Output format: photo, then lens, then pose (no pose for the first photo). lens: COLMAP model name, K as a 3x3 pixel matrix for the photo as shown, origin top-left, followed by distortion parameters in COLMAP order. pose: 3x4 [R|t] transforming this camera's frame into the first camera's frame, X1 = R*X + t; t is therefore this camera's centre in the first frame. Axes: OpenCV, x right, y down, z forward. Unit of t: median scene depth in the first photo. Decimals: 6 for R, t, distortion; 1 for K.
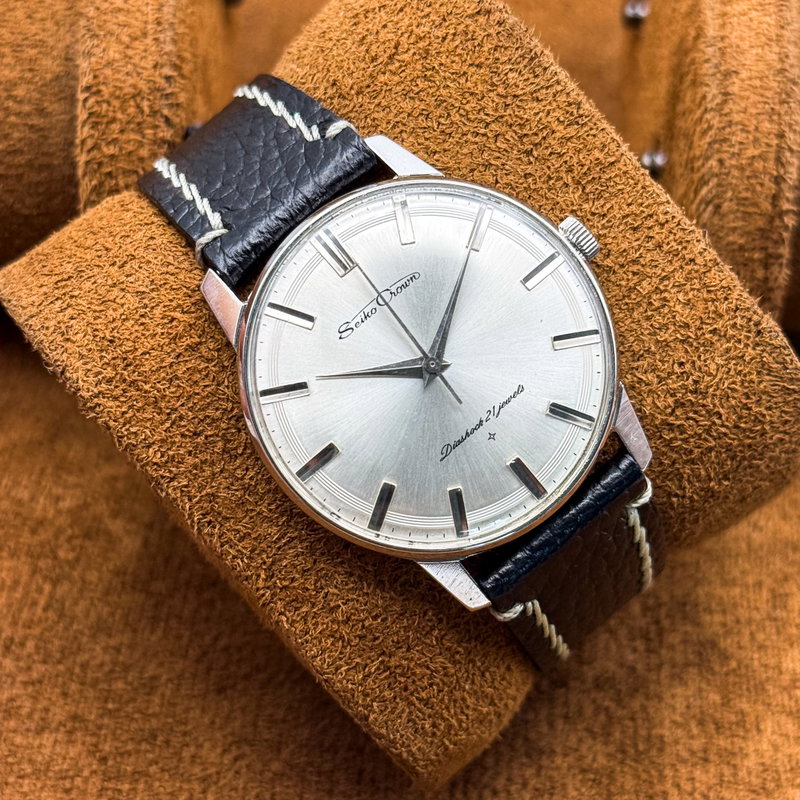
lens RADIAL K [[1981.5, 0, 400.0], [0, 1981.5, 400.0], [0, 0, 1]] dist [0.286651, -0.232509]
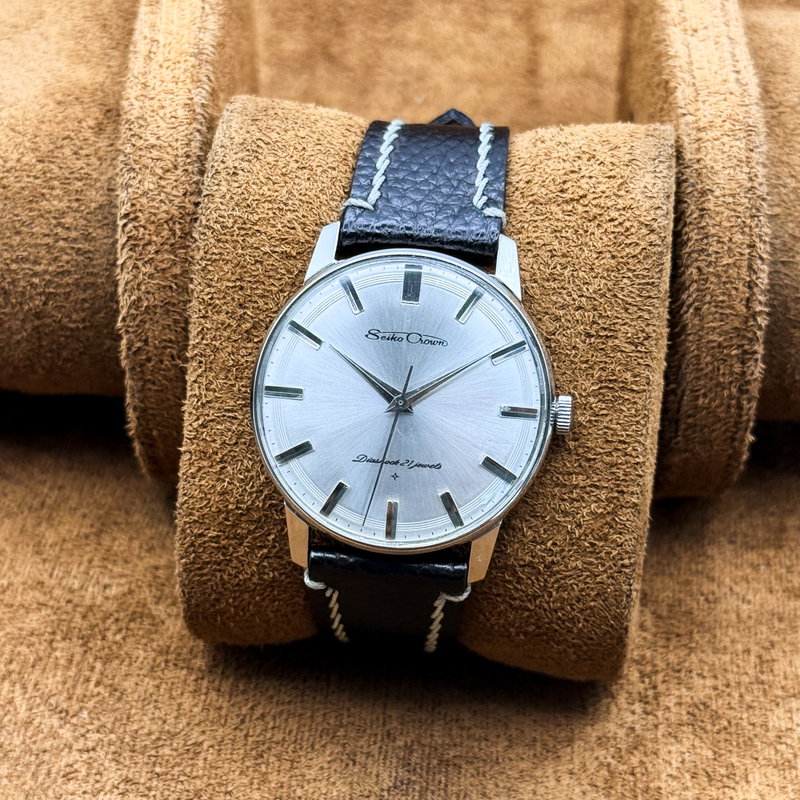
lens RADIAL K [[1865.4, 0, 400.6], [0, 1865.4, 389.6], [0, 0, 1]] dist [0.372253, -0.010010]
pose [[0.694106, 0.713956, -0.092111, 0.113984], [-0.703593, 0.699890, 0.122925, -0.161039], [0.152231, -0.020515, 0.988132, -0.159806]]
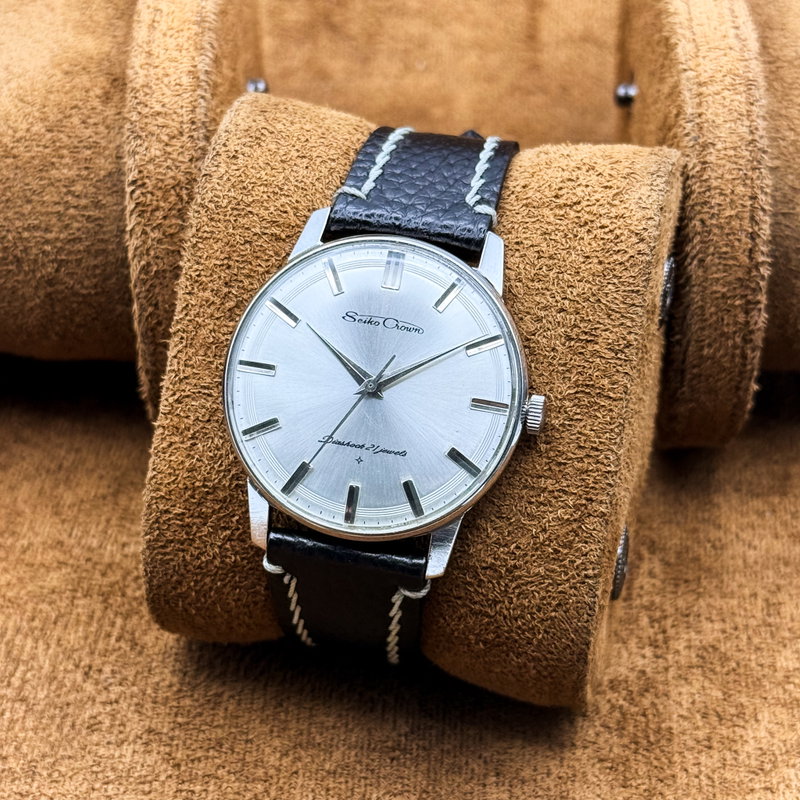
lens RADIAL K [[1865.4, 0, 400.6], [0, 1865.4, 389.6], [0, 0, 1]] dist [0.372253, -0.010010]
pose [[0.621533, 0.756400, -0.203851, 0.256986], [-0.753454, 0.648435, 0.108808, -0.150650], [0.214487, 0.085965, 0.972937, -0.130420]]
